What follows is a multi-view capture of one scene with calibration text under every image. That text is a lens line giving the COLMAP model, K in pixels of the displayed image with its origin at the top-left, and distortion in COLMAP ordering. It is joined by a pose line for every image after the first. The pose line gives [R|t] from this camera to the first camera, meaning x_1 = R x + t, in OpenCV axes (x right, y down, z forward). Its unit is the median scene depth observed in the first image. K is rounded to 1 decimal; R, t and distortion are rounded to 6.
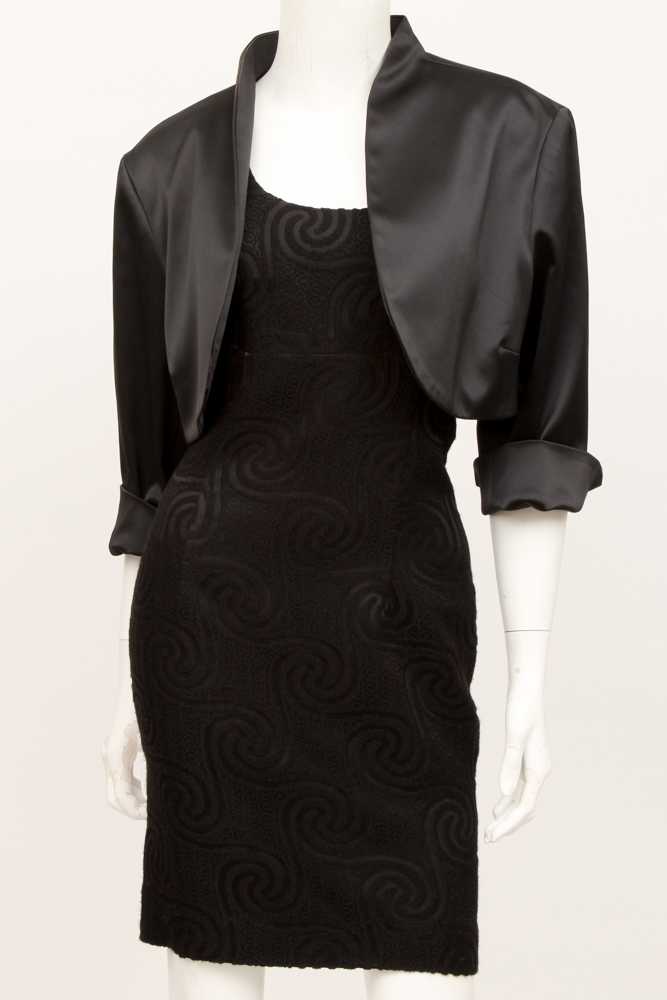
lens RADIAL K [[2736.9, 0, 335.6], [0, 2736.9, 450.4], [0, 0, 1]] dist [0.060160, 1.115537]
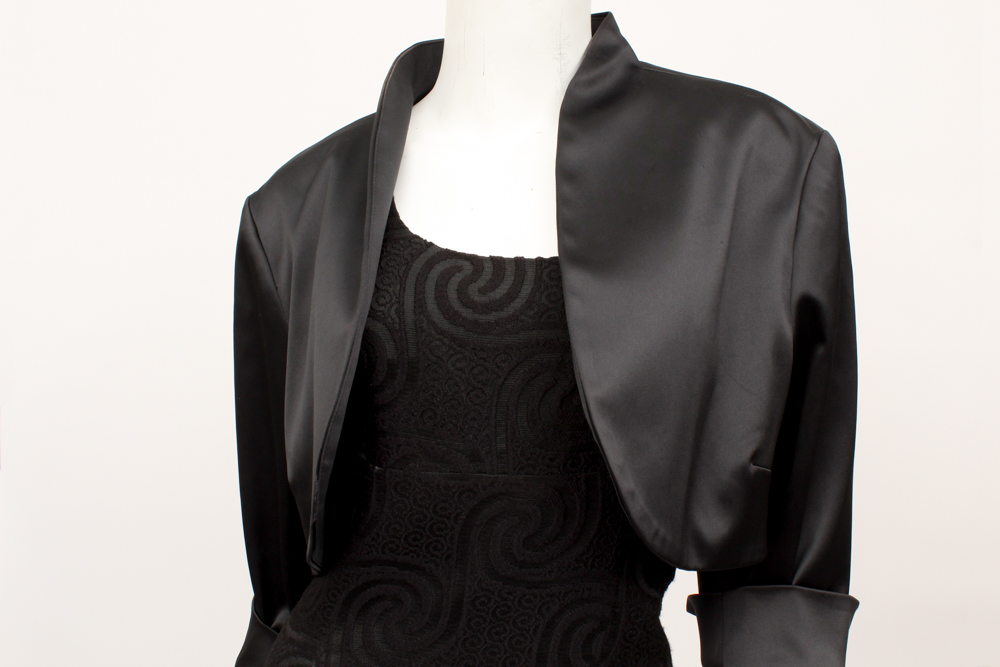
lens RADIAL K [[1175.5, 0, 500.0], [0, 1175.5, 333.5], [0, 0, 1]] dist [-0.018524, -0.009070]
pose [[0.999398, 0.015337, -0.031133, 0.006561], [-0.016983, 0.998433, -0.053313, -0.053765], [0.030266, 0.053809, 0.998092, 0.707934]]
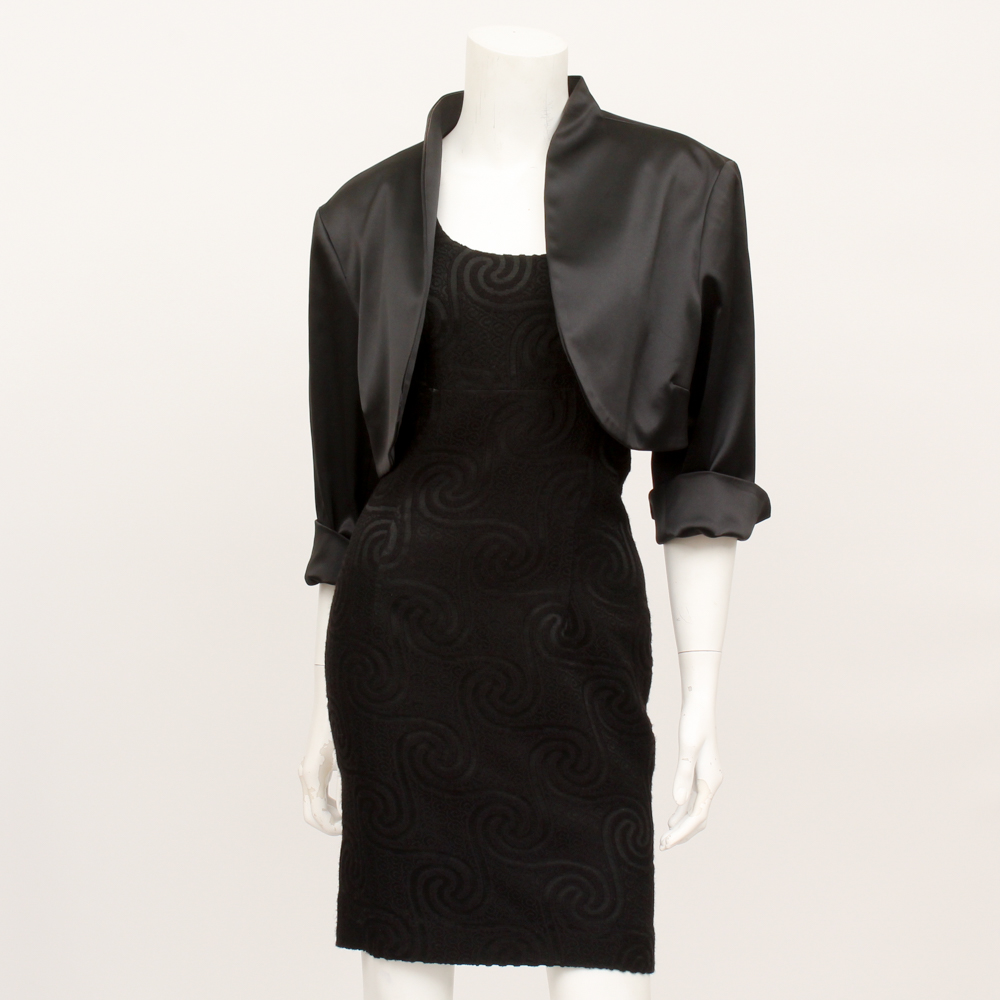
lens RADIAL K [[3141.8, 0, 500.0], [0, 3141.8, 500.0], [0, 0, 1]] dist [0.027786, 0.246656]
pose [[0.999932, -0.004179, -0.010874, 0.006407], [0.003951, 0.999774, -0.020883, 0.033685], [0.010959, 0.020839, 0.999723, -0.232228]]
